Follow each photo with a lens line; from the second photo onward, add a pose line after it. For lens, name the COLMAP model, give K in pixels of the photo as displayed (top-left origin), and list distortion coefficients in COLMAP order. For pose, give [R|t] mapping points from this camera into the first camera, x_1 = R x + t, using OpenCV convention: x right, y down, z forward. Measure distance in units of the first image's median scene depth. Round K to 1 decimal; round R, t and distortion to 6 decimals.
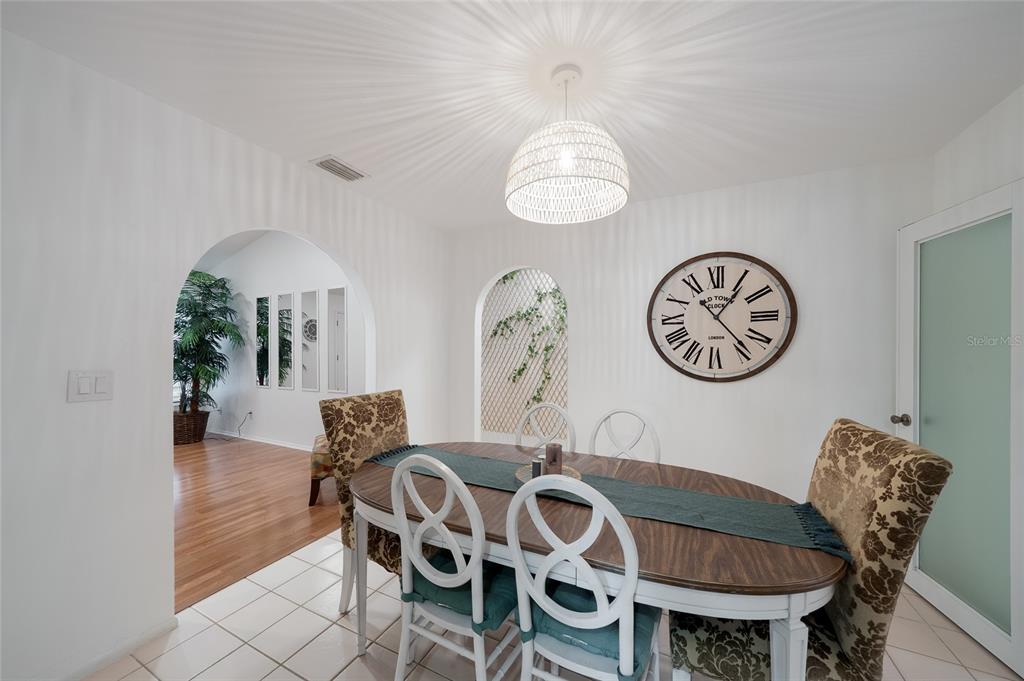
lens RADIAL K [[357.0, 0, 512.4], [0, 357.0, 345.9], [0, 0, 1]] dist [0.001107, -0.000022]
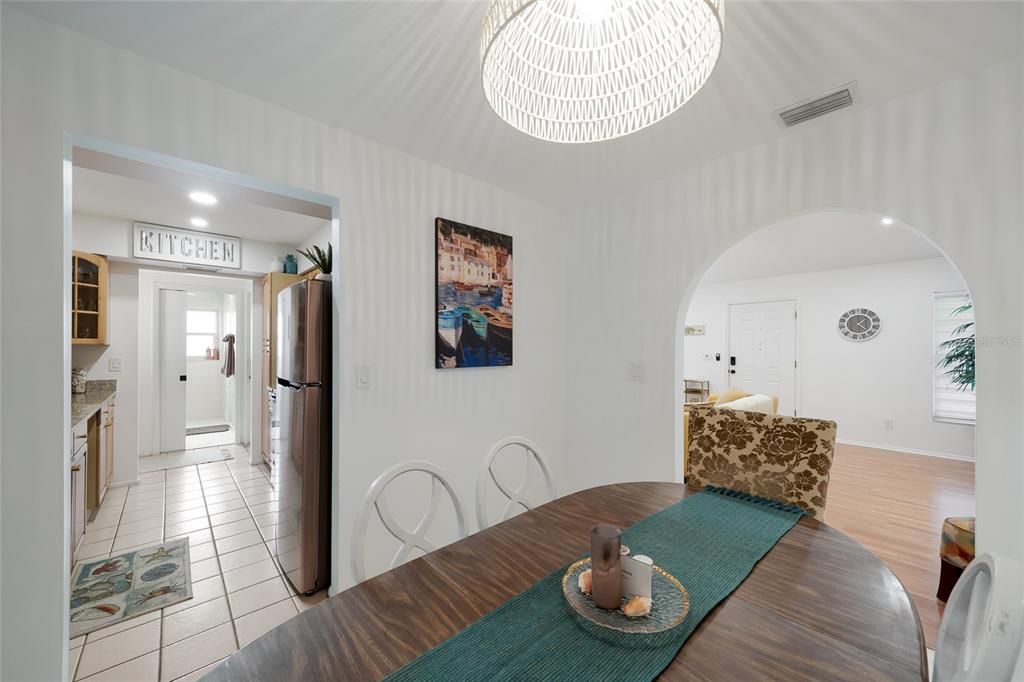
lens RADIAL K [[378.4, 0, 510.7], [0, 378.4, 347.4], [0, 0, 1]] dist [0.002185, 0.000373]
pose [[-0.362370, -0.003955, -0.932026, 0.427594], [-0.003008, 0.999991, -0.003074, 0.001282], [0.932029, 0.001690, -0.362379, 0.648972]]
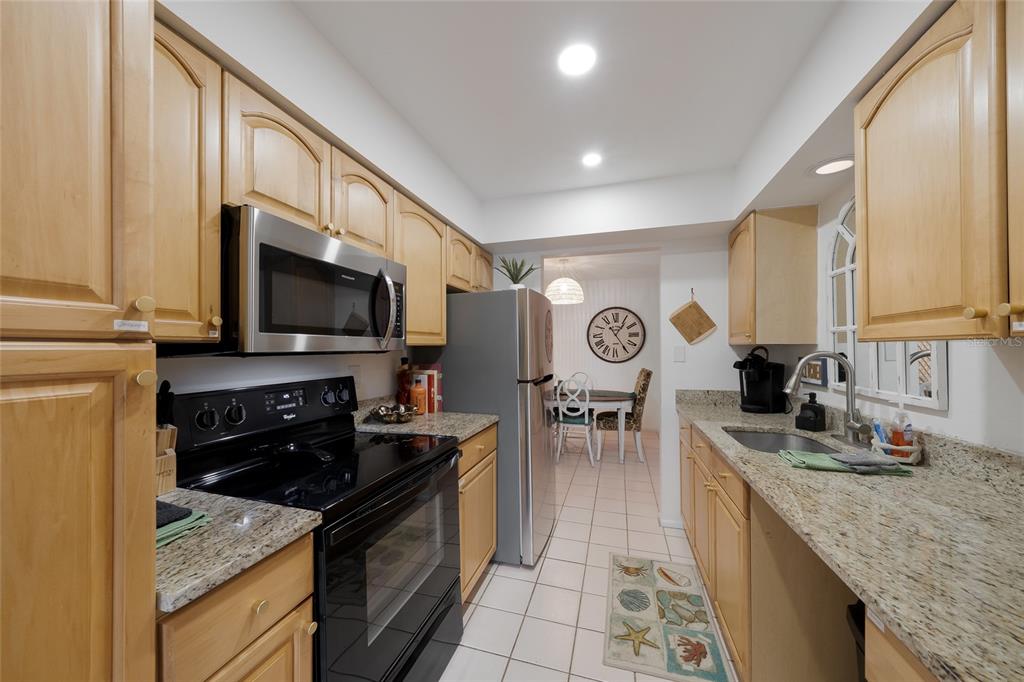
lens RADIAL K [[357.0, 0, 510.4], [0, 357.0, 343.9], [0, 0, 1]] dist [0.001107, -0.000022]
pose [[0.984970, -0.002455, 0.172710, -0.495750], [0.004273, 0.999939, -0.010159, -0.001347], [-0.172674, 0.010744, 0.984920, -1.151754]]
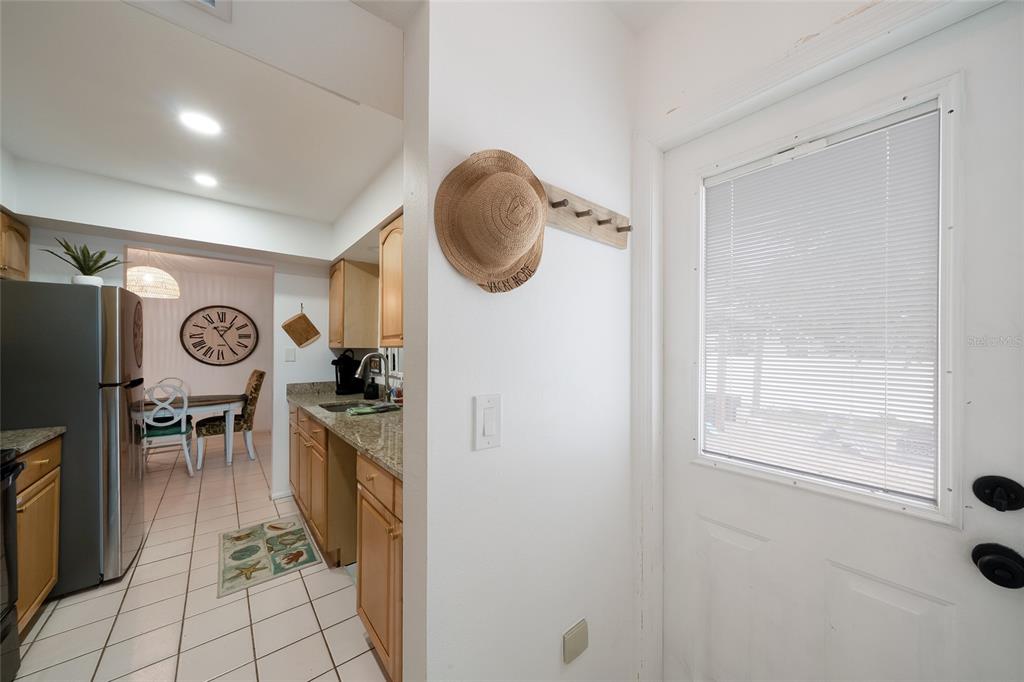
lens RADIAL K [[357.0, 0, 514.5], [0, 357.0, 348.0], [0, 0, 1]] dist [0.001107, -0.000022]
pose [[0.400362, 0.004716, 0.916345, -0.689543], [-0.002748, 0.999988, -0.003945, -0.002659], [-0.916353, -0.000939, 0.400371, -1.470083]]
